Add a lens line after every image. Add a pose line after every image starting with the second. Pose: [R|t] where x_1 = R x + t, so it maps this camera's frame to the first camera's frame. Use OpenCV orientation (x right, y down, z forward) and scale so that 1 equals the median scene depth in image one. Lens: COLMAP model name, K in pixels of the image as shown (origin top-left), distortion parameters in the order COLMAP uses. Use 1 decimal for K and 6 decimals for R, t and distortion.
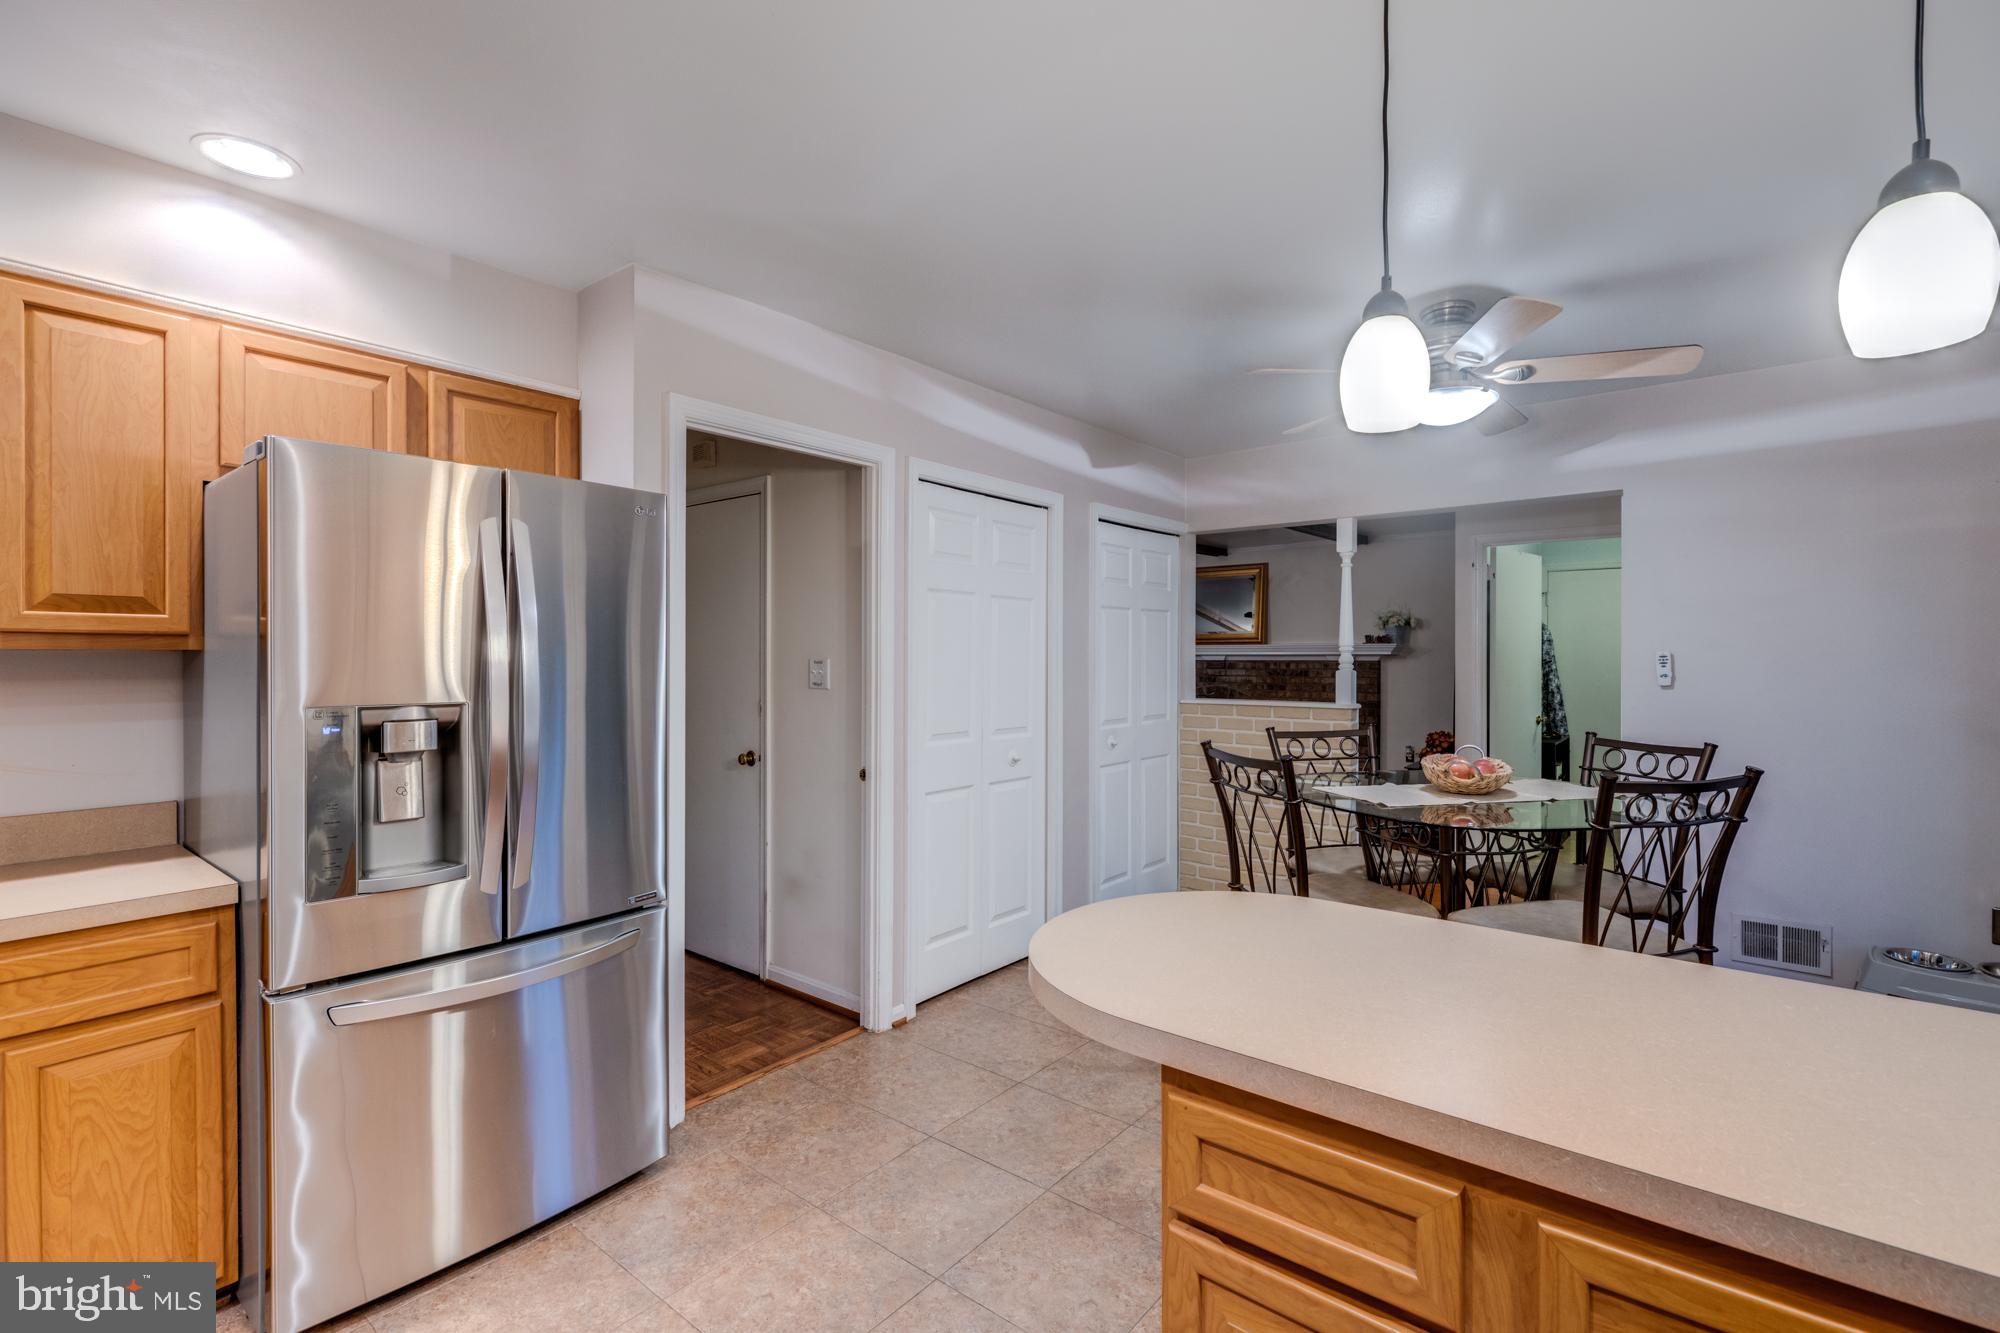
lens RADIAL K [[894.3, 0, 1000.0], [0, 894.3, 666.5], [0, 0, 1]] dist [-0.000001, -0.000043]
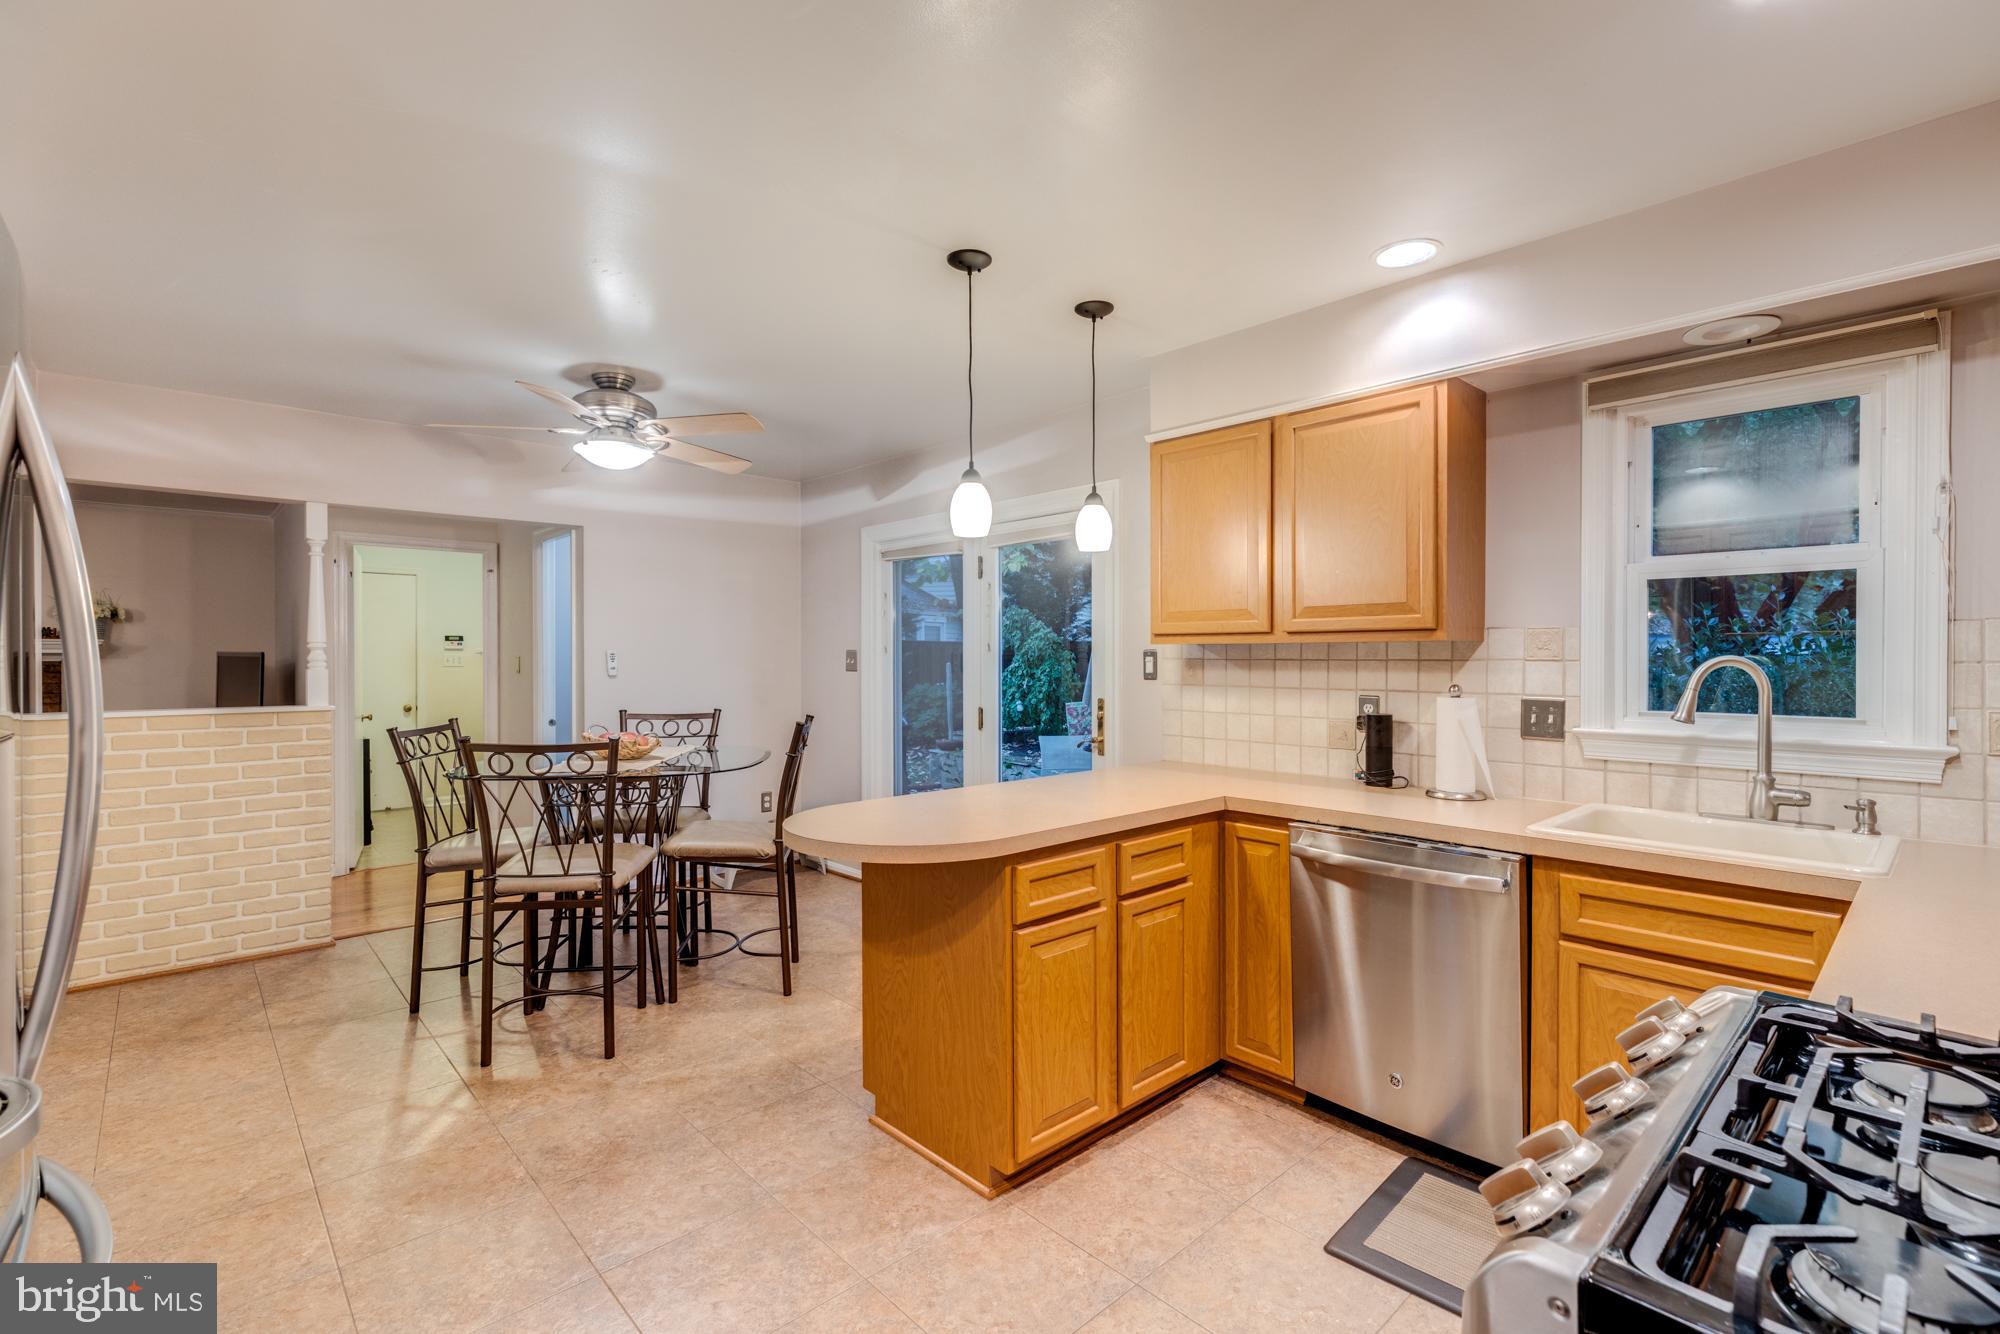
lens RADIAL K [[903.0, 0, 1000.0], [0, 903.0, 667.0], [0, 0, 1]] dist [0.000798, 0.000114]
pose [[0.144344, -0.010381, 0.989473, -0.934417], [0.012248, 0.999887, 0.008703, 0.006628], [-0.989452, 0.010863, 0.144454, 0.383808]]
